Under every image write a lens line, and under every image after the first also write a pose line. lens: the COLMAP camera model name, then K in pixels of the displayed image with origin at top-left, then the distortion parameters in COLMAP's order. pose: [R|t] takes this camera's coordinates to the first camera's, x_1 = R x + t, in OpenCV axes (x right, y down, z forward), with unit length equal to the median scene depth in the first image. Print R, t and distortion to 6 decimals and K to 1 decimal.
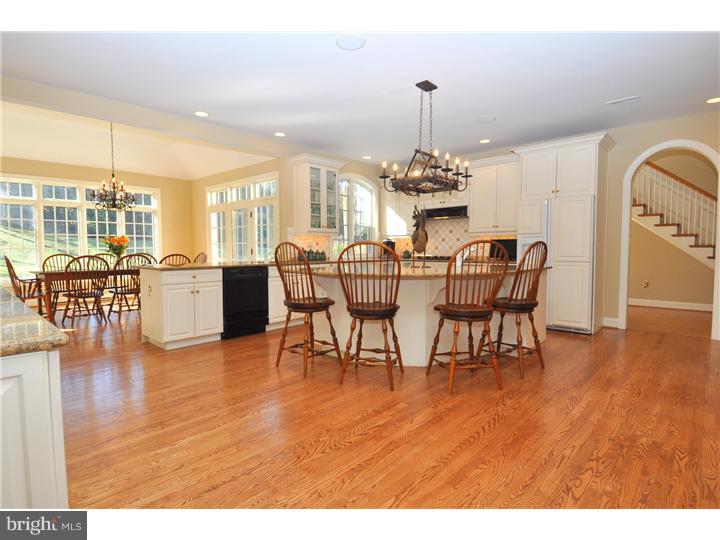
lens RADIAL K [[377.4, 0, 353.1], [0, 377.4, 269.8], [0, 0, 1]] dist [-0.004179, -0.002871]
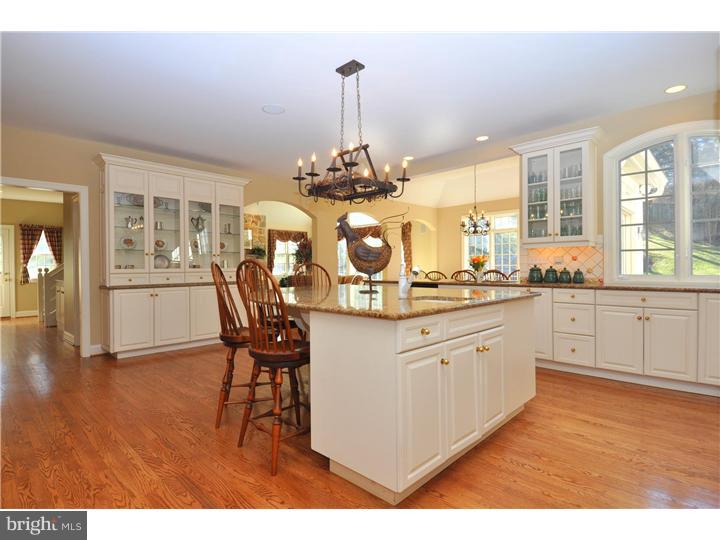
lens RADIAL K [[377.4, 0, 351.9], [0, 377.4, 270.0], [0, 0, 1]] dist [-0.004179, -0.002871]
pose [[-0.020145, 0.010377, -0.999743, 1.385504], [-0.045684, 0.998892, 0.011289, -0.088248], [0.998753, 0.045900, -0.019648, 1.431359]]
